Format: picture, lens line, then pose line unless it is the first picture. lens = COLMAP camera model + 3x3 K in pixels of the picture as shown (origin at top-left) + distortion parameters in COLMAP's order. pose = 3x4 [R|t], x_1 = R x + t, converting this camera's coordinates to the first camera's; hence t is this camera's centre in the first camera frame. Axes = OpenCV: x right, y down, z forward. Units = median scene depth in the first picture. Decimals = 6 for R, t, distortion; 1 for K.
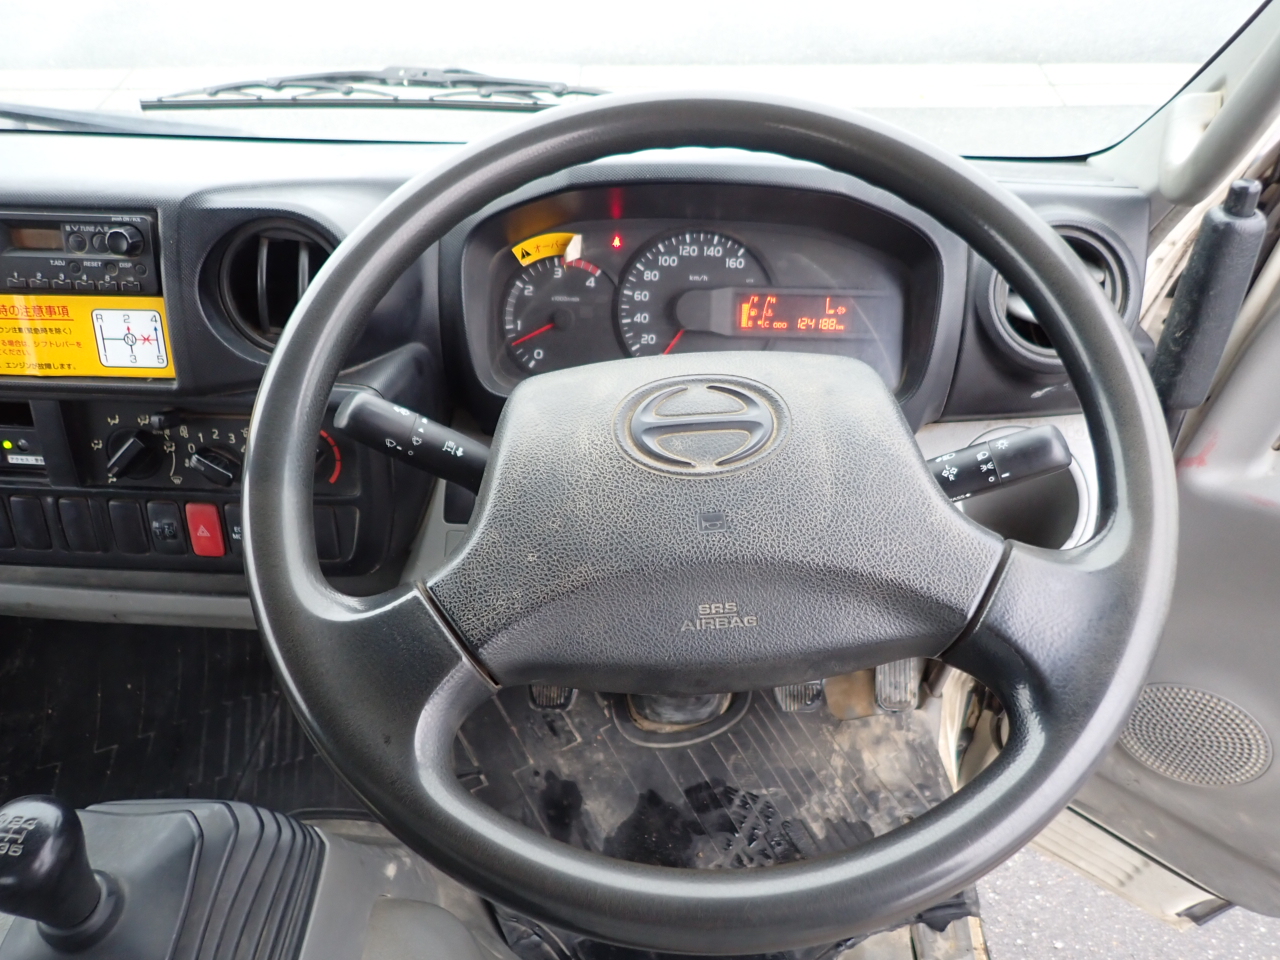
lens RADIAL K [[936.2, 0, 642.6], [0, 936.2, 480.5], [0, 0, 1]] dist [-0.001791, -0.000534]
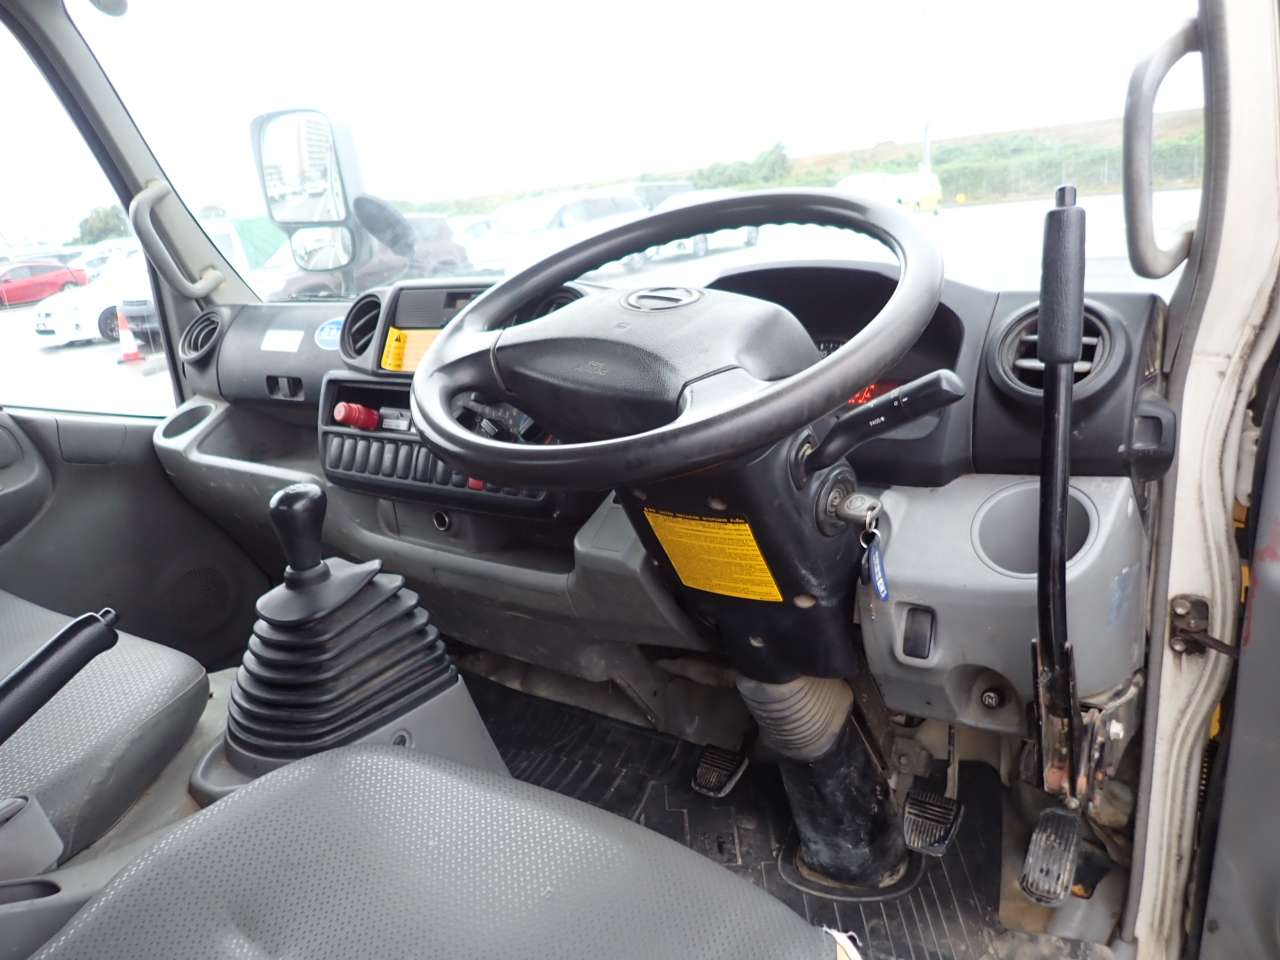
lens RADIAL K [[936.2, 0, 637.5], [0, 936.2, 477.7], [0, 0, 1]] dist [-0.001791, -0.000534]
pose [[0.840704, 0.083563, -0.535008, 0.653099], [-0.326054, 0.866948, -0.376948, 0.600723], [0.432325, 0.491344, 0.756093, -0.110215]]
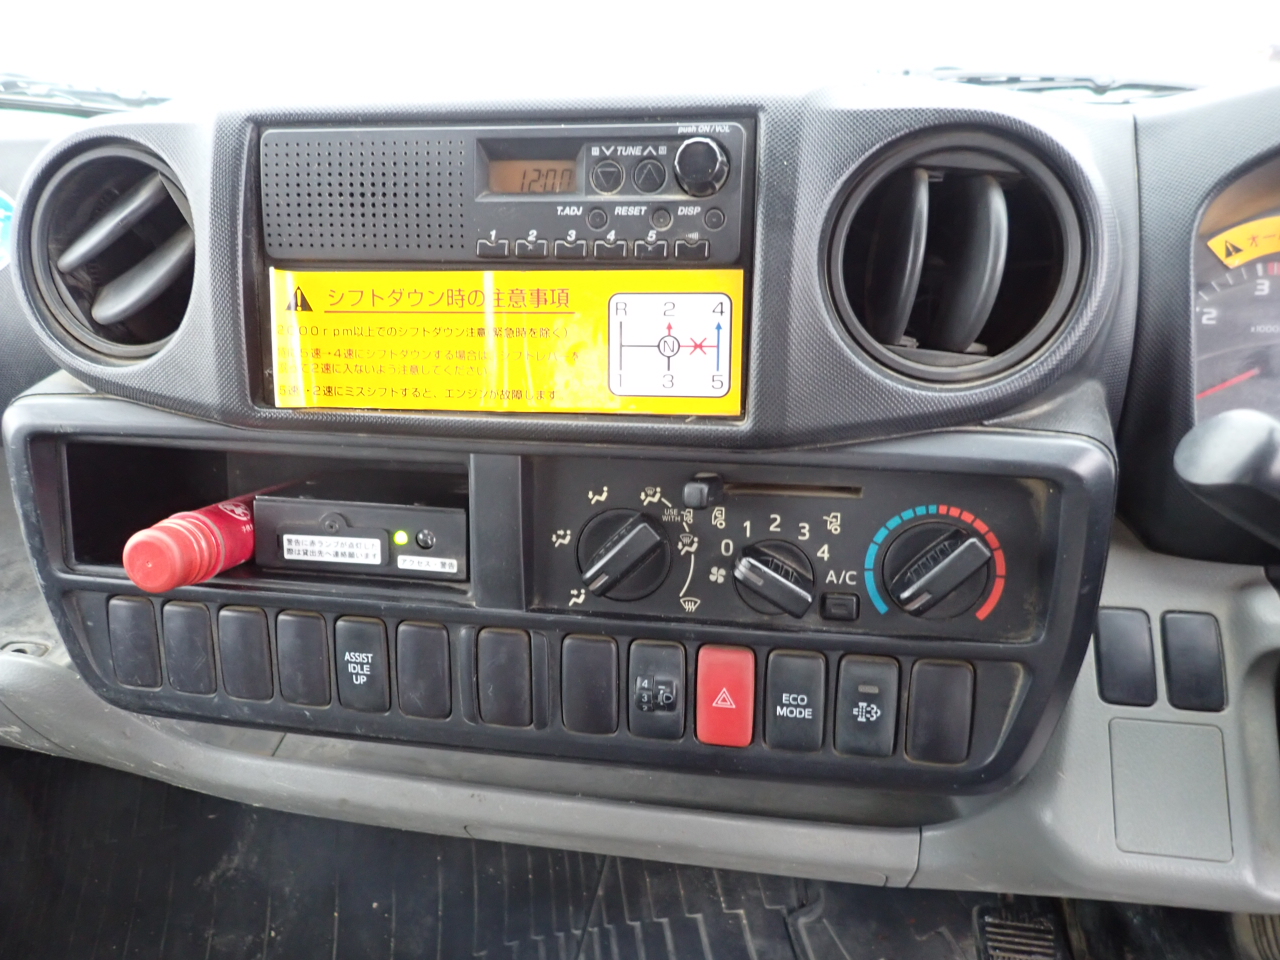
lens RADIAL K [[936.2, 0, 640.8], [0, 936.2, 476.9], [0, 0, 1]] dist [-0.001791, -0.000534]
pose [[0.991677, 0.015486, -0.127818, -0.460649], [-0.039732, 0.981098, -0.189390, 0.032614], [0.122469, 0.192892, 0.973547, 0.432839]]
